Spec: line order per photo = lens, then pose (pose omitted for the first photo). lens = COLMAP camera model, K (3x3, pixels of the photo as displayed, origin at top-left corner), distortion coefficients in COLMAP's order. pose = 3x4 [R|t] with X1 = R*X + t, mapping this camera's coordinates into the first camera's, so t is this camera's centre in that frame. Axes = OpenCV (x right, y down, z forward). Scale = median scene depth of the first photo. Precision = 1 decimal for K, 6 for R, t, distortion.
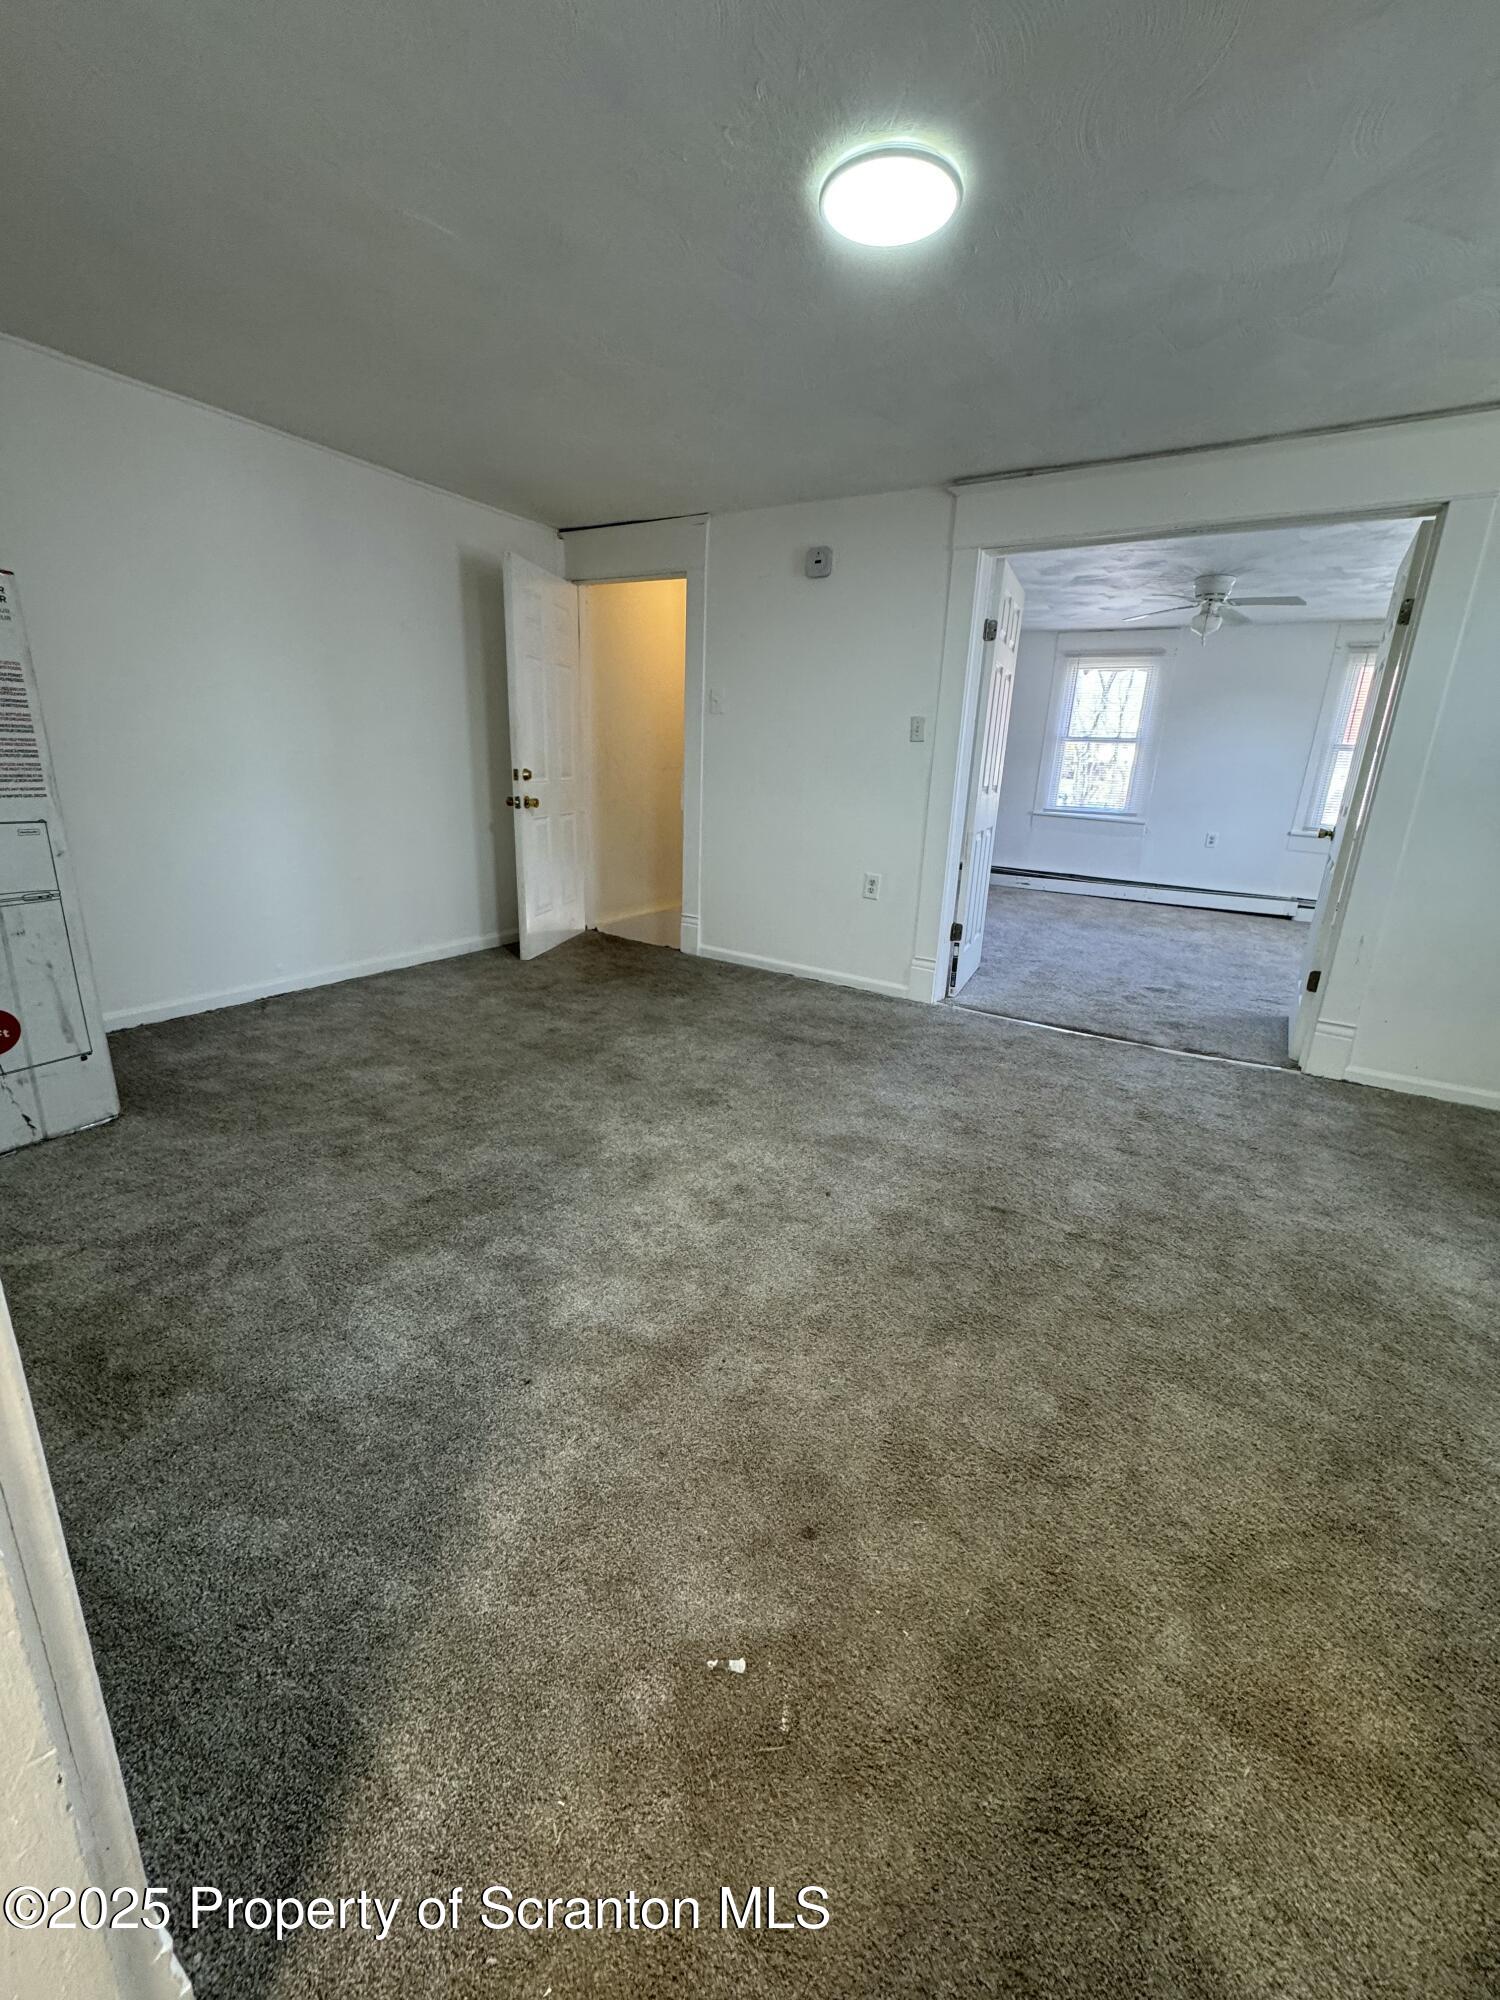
lens RADIAL K [[798.0, 0, 749.8], [0, 798.0, 994.3], [0, 0, 1]] dist [-0.002837, 0.000827]
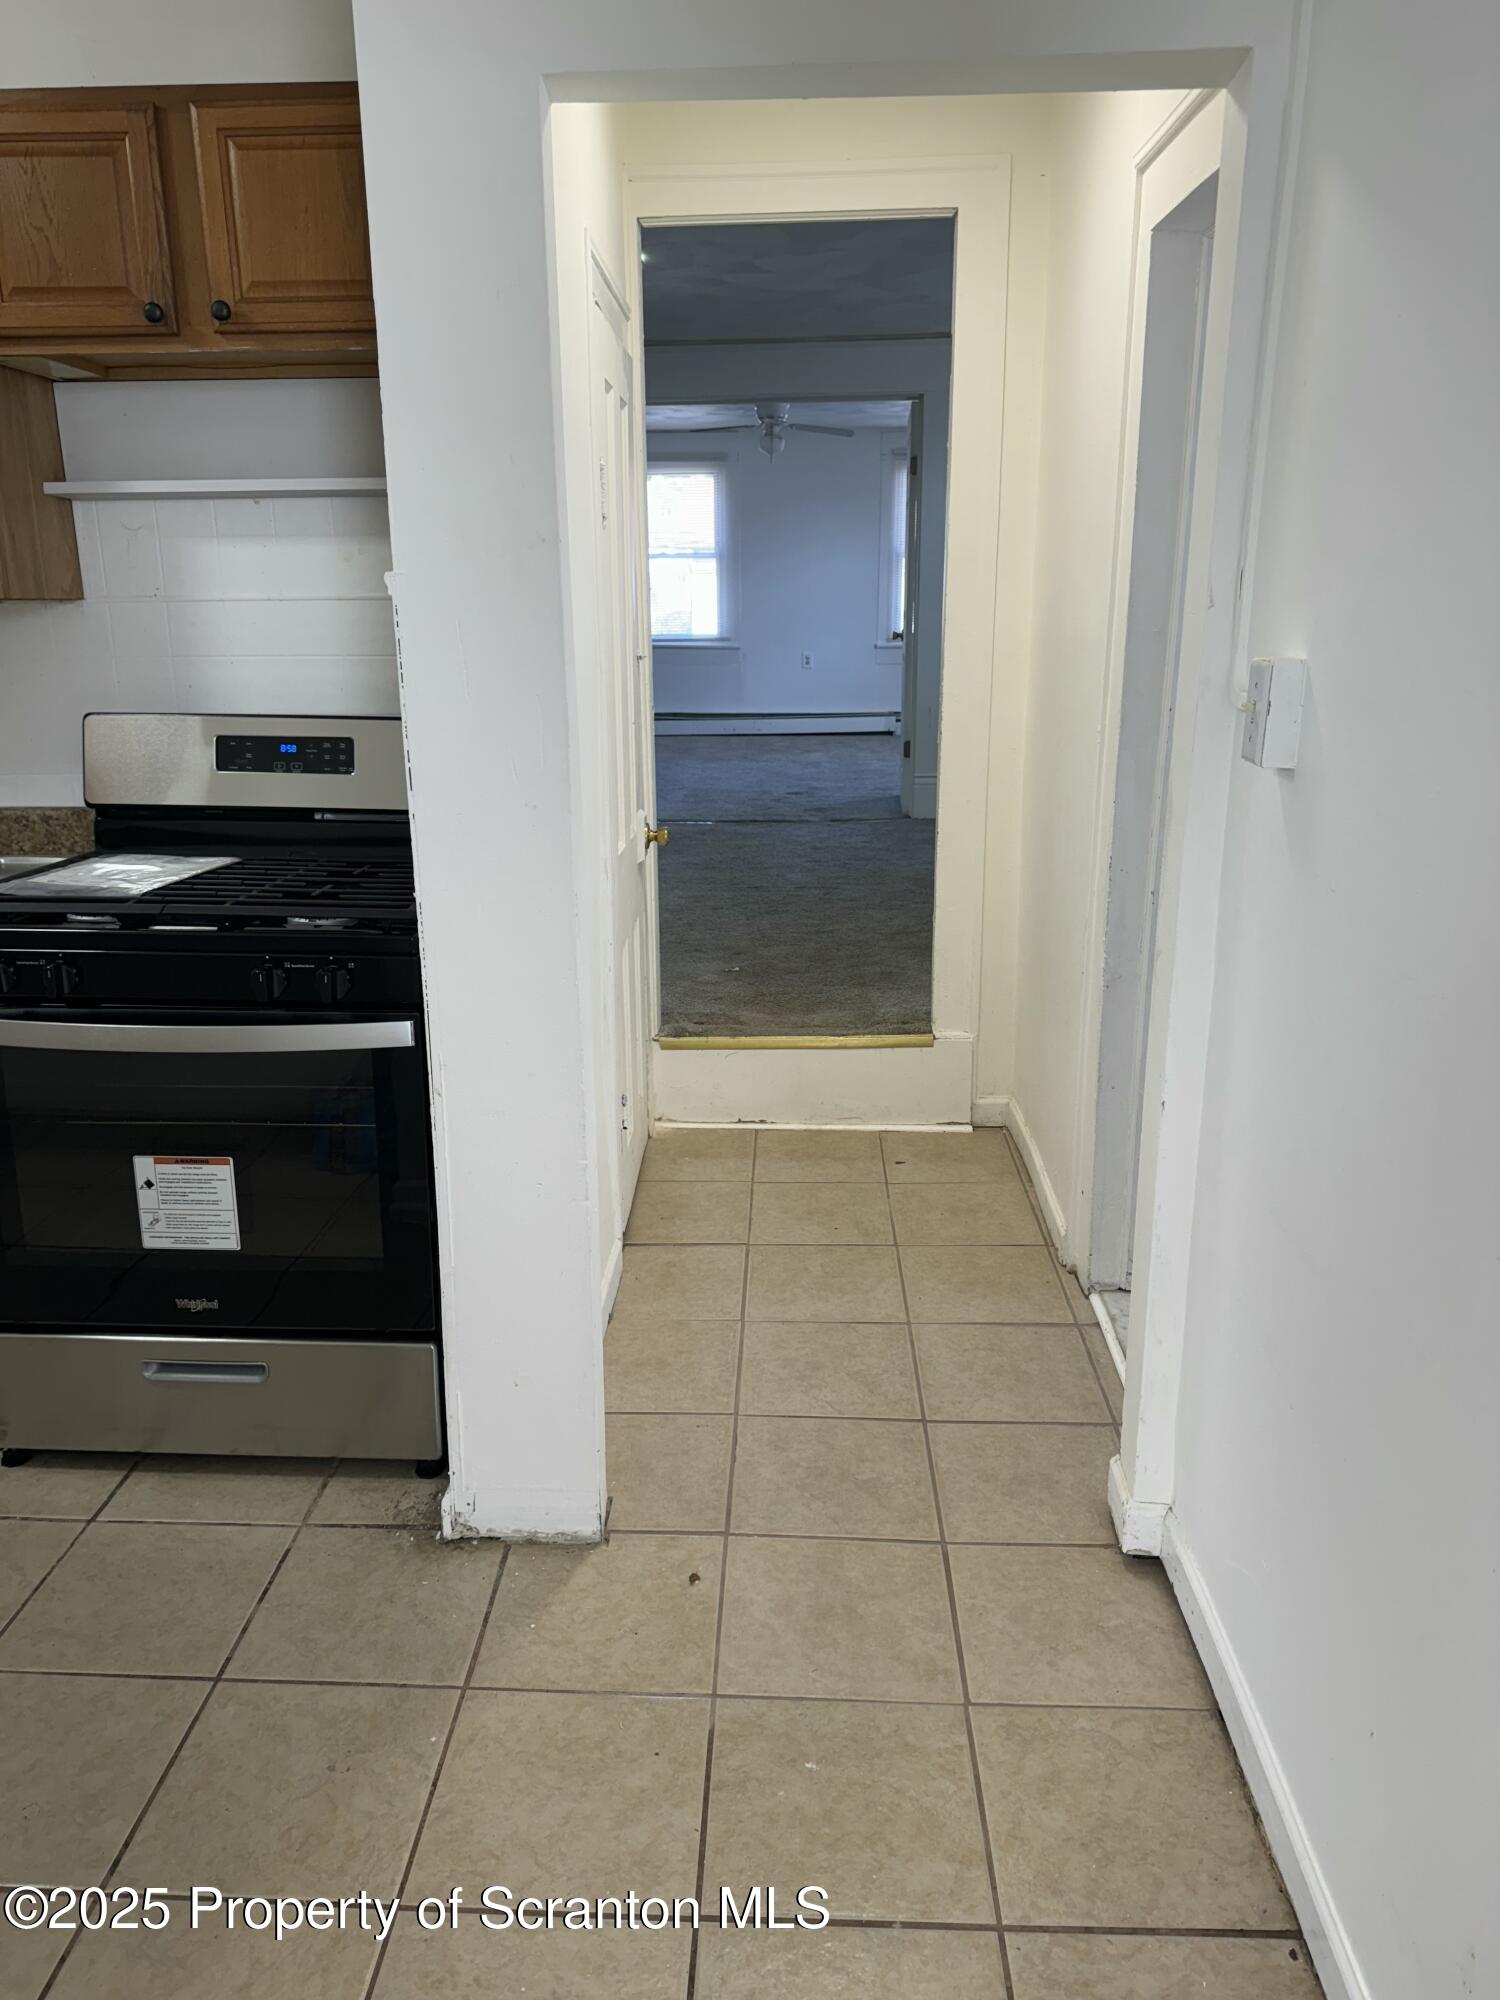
lens RADIAL K [[1418.4, 0, 758.0], [0, 1418.4, 1005.3], [0, 0, 1]] dist [0.025360, -0.028143]
pose [[0.874507, -0.182001, 0.449570, -0.734588], [0.179477, 0.982558, 0.048652, 0.283294], [-0.450584, 0.038141, 0.891919, -1.109336]]
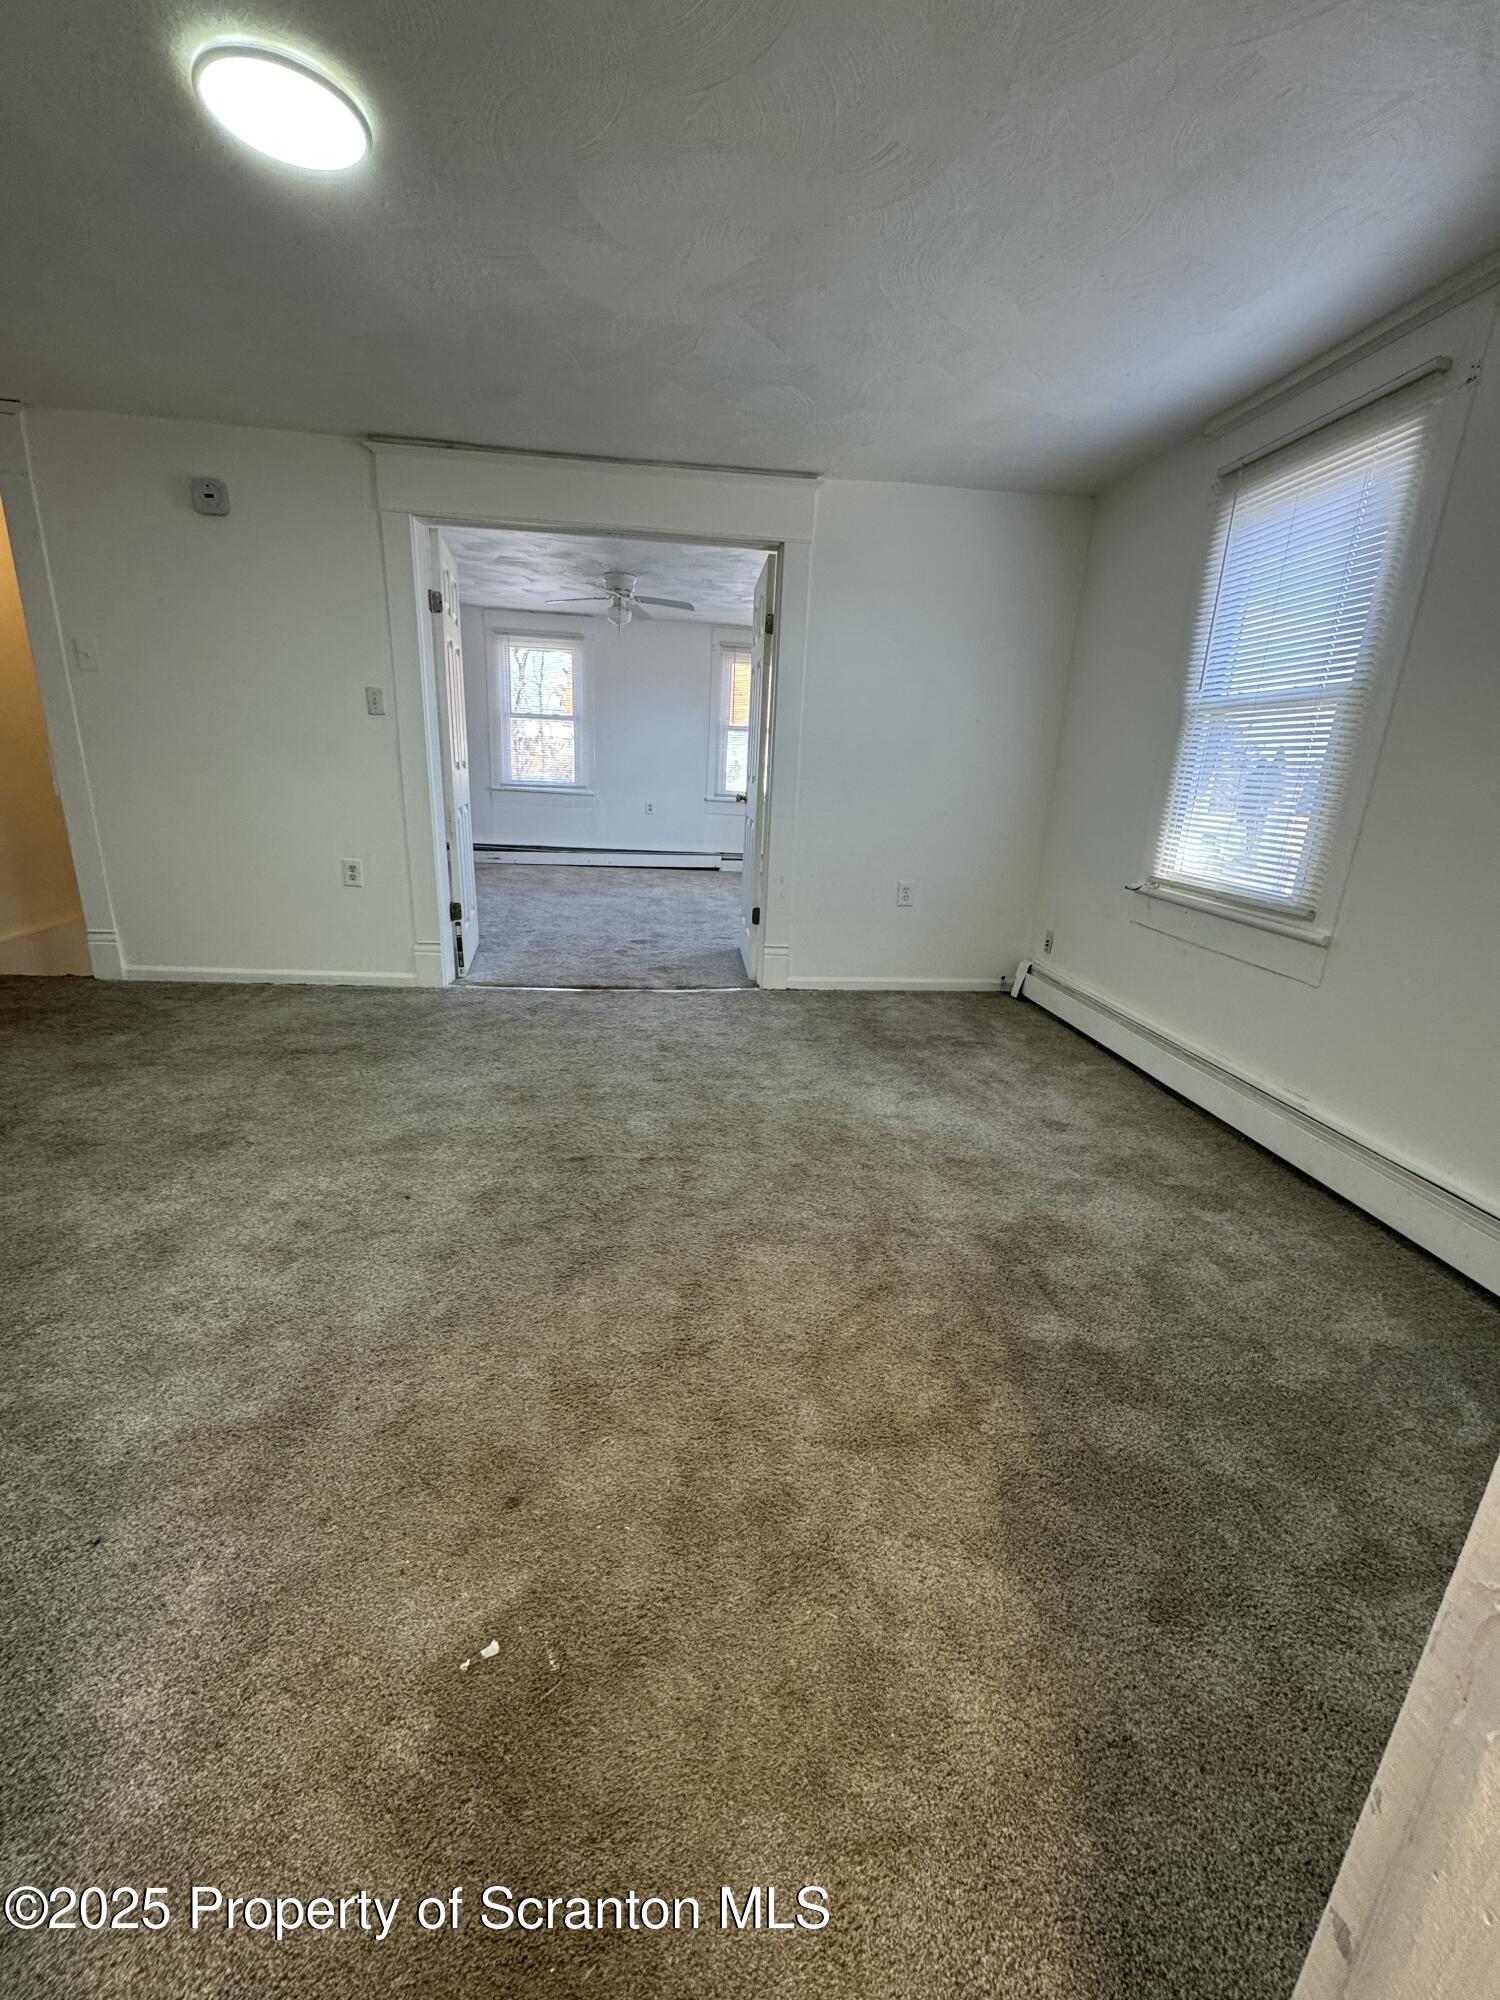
lens RADIAL K [[798.0, 0, 754.2], [0, 798.0, 993.8], [0, 0, 1]] dist [-0.002837, 0.000827]
pose [[0.787129, -0.178202, 0.590485, -0.073717], [0.161191, 0.983516, 0.081943, 0.001316], [-0.595353, 0.030682, 0.802878, -0.009362]]
